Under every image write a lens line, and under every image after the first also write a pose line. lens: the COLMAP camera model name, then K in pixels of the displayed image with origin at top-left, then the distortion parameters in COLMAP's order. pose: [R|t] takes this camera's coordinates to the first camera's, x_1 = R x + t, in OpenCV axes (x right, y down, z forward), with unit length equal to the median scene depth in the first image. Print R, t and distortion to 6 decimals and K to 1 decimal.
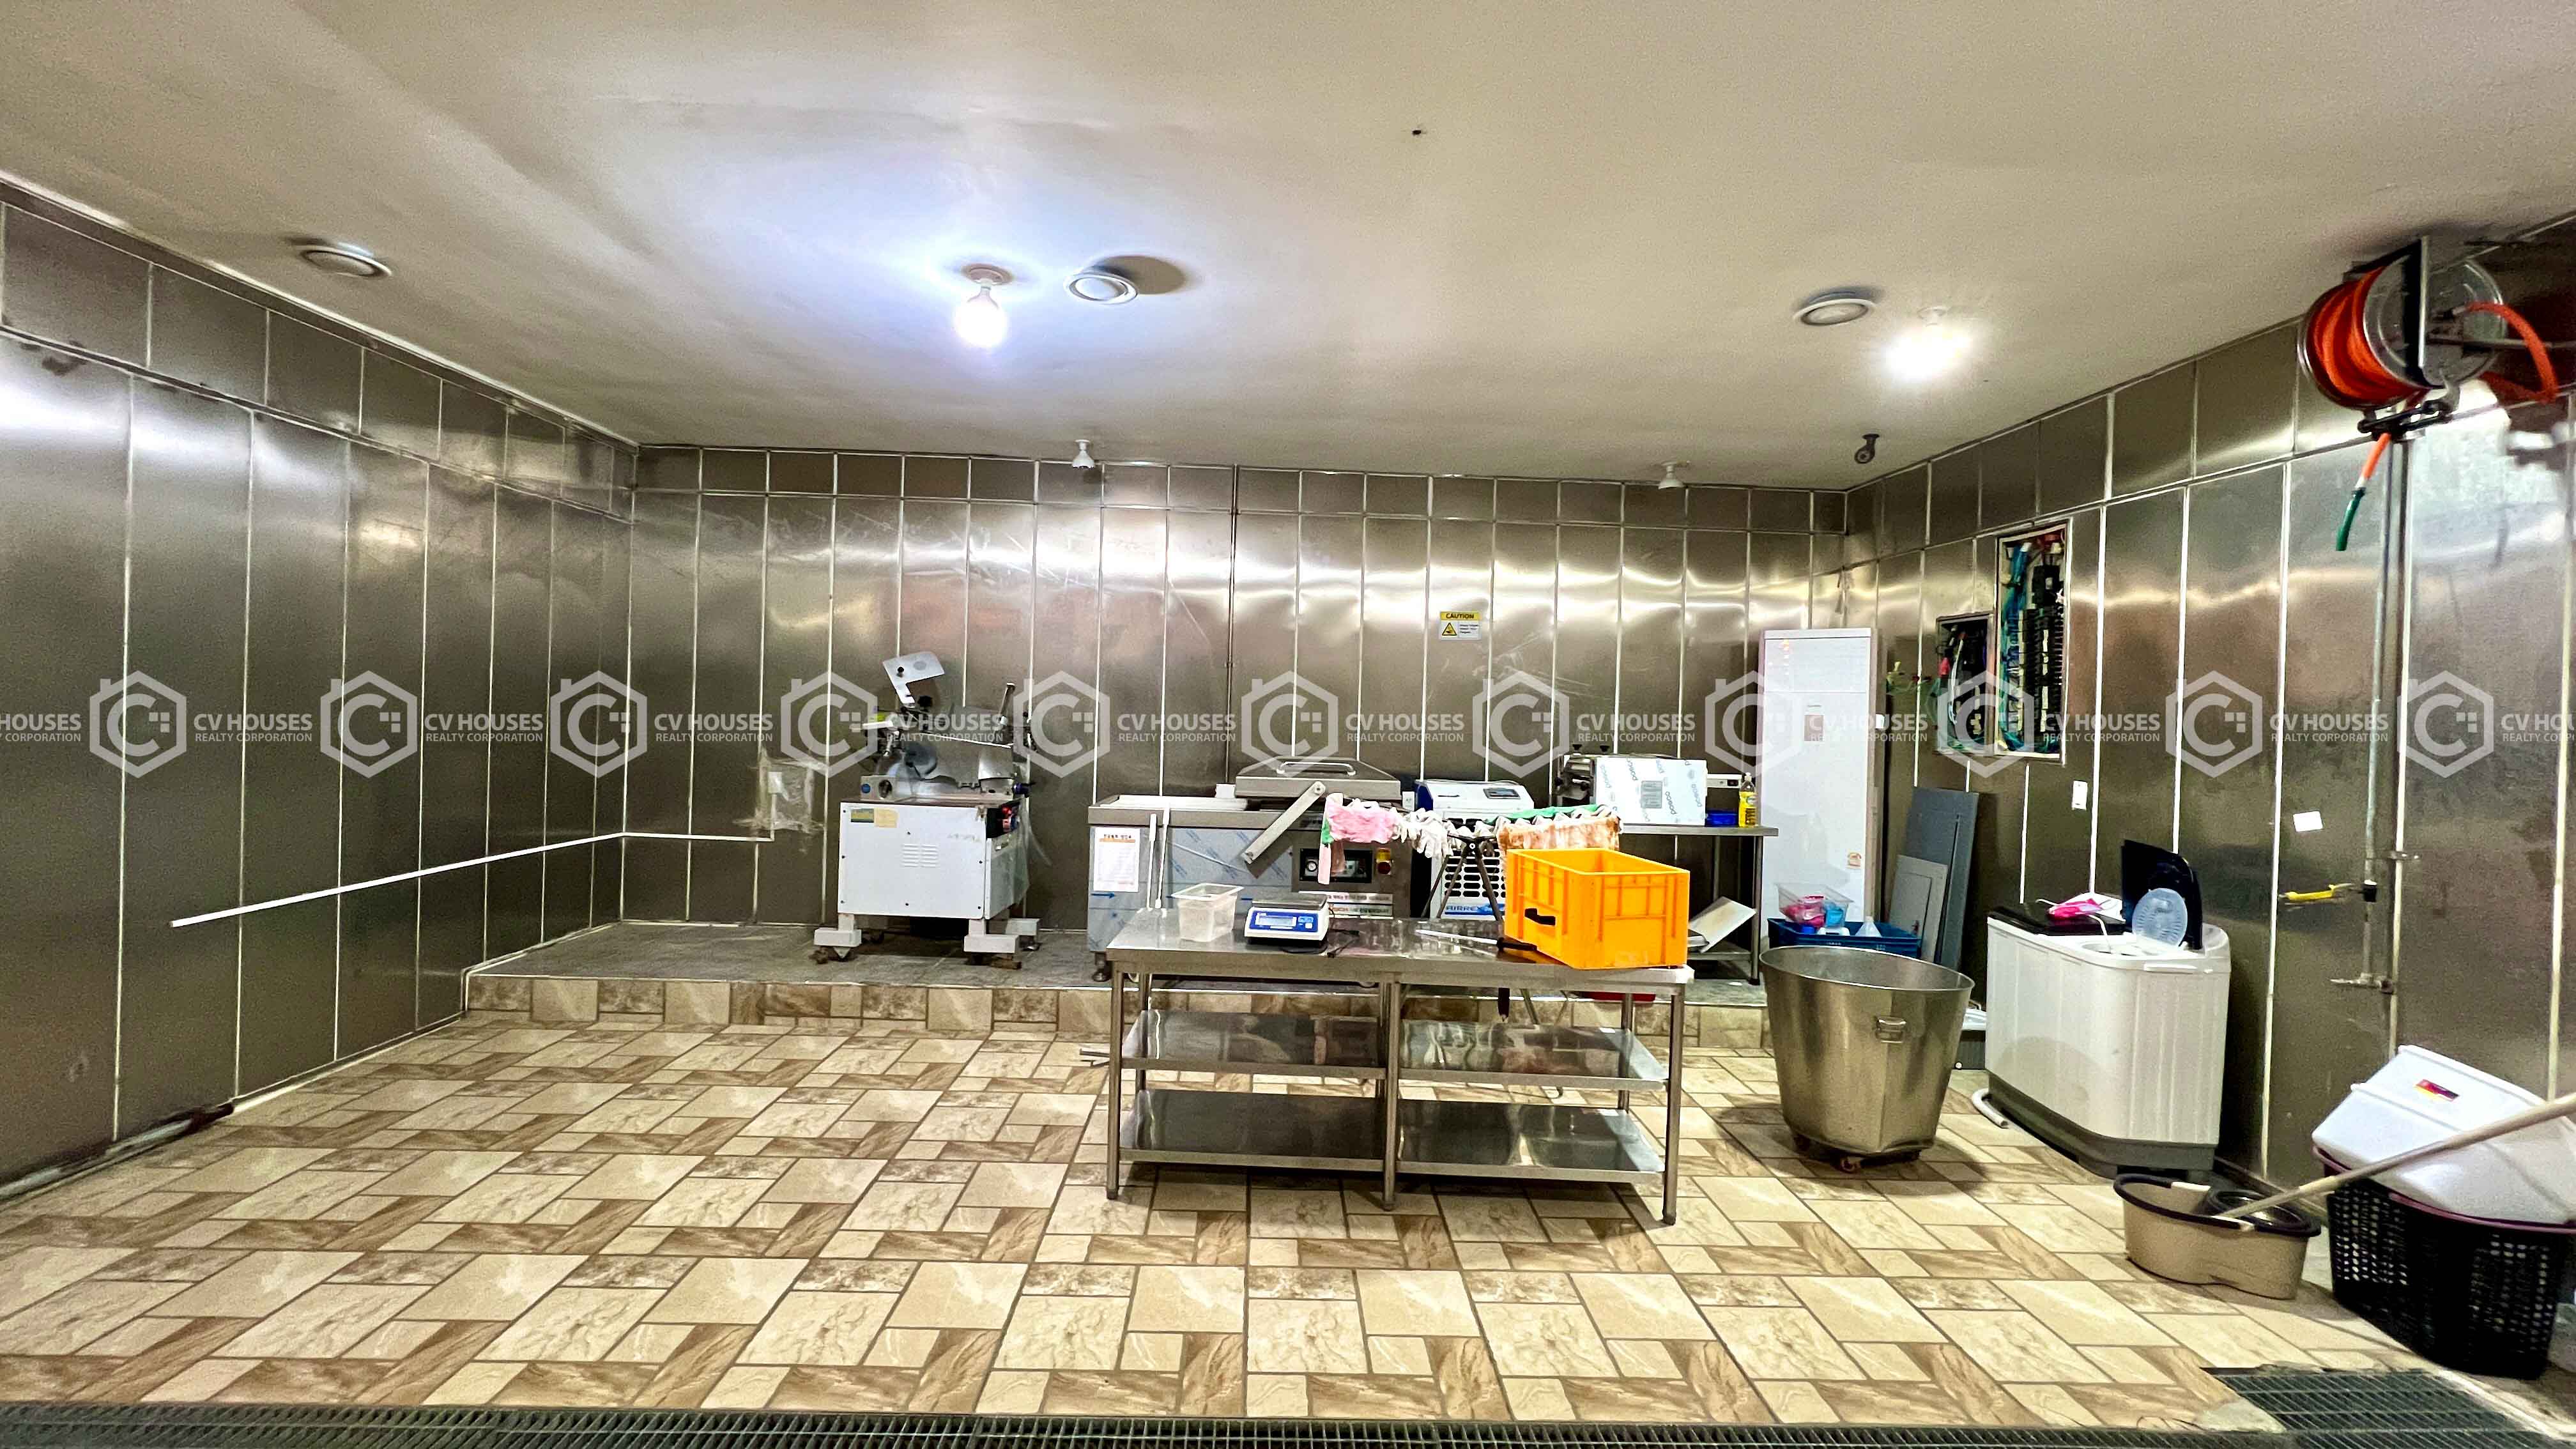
lens RADIAL K [[1016.0, 0, 1284.3], [0, 1016.0, 725.8], [0, 0, 1]] dist [-0.000576, -0.000028]
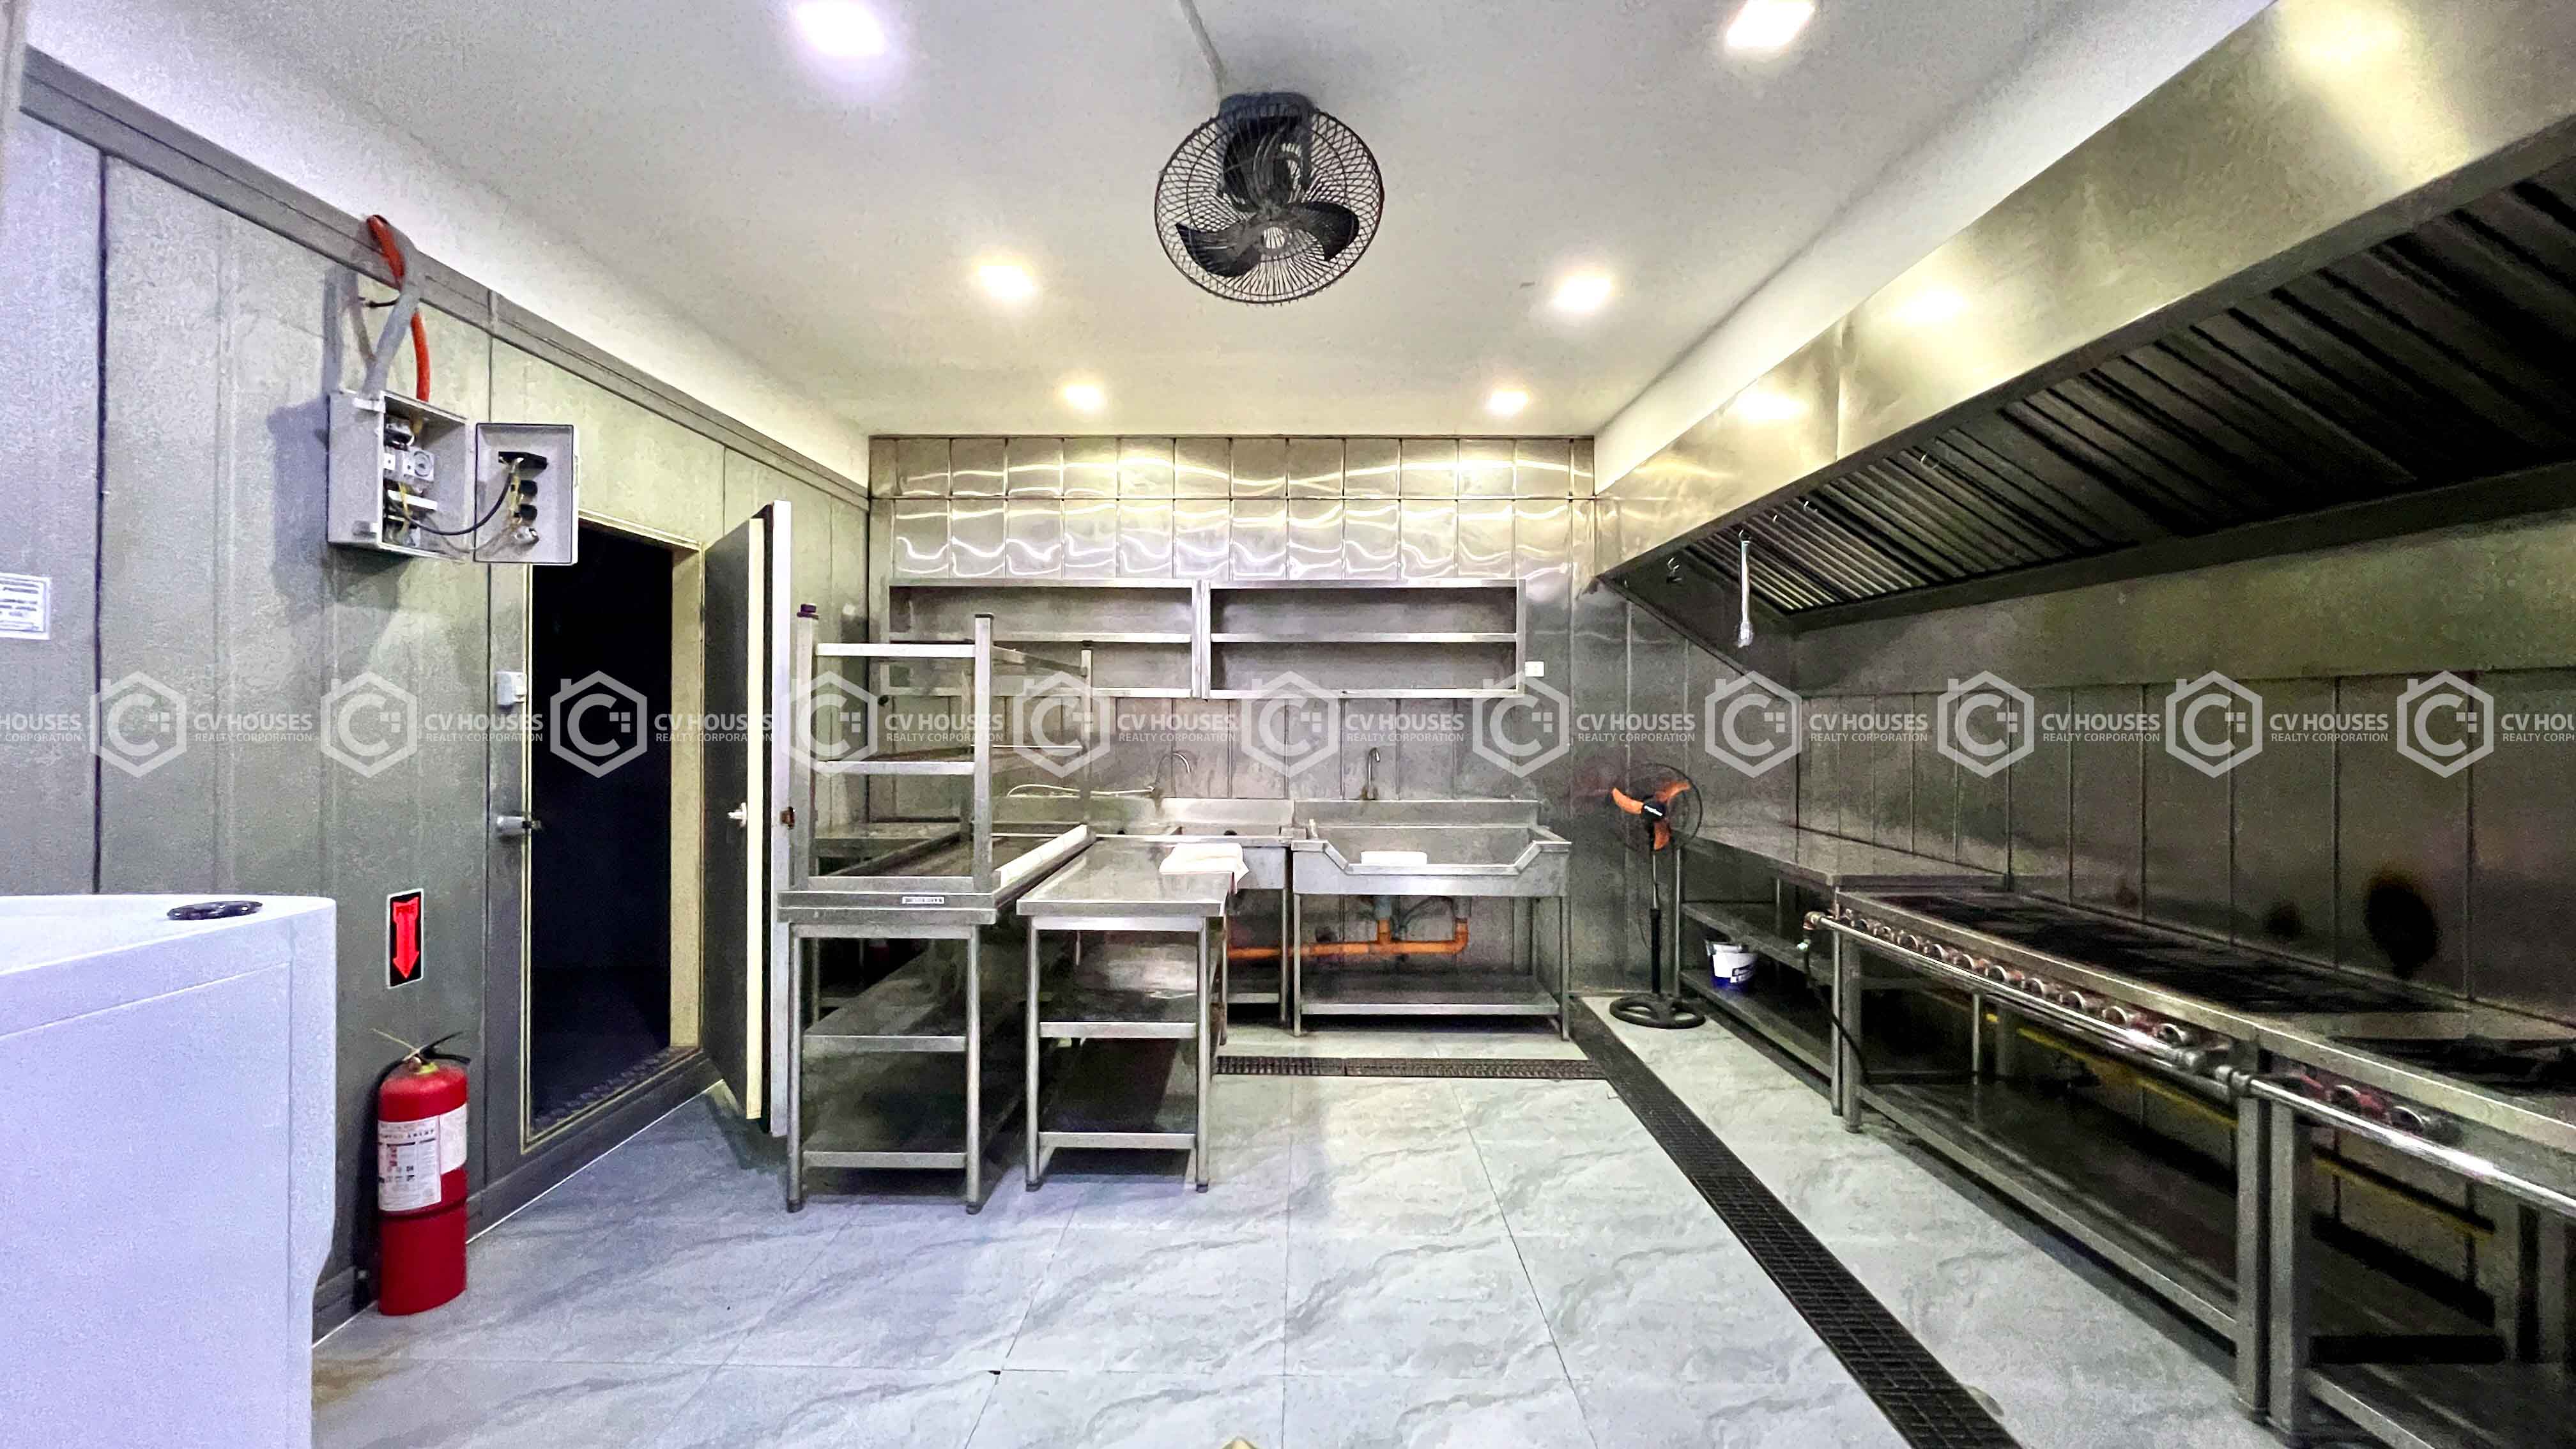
lens RADIAL K [[1015.9, 0, 1292.6], [0, 1015.9, 715.5], [0, 0, 1]] dist [-0.001450, -0.000047]
pose [[0.999954, 0.000065, 0.009580, -1.362810], [0.000032, 0.999949, -0.010084, -0.000042], [-0.009580, 0.010084, 0.999903, 0.014332]]
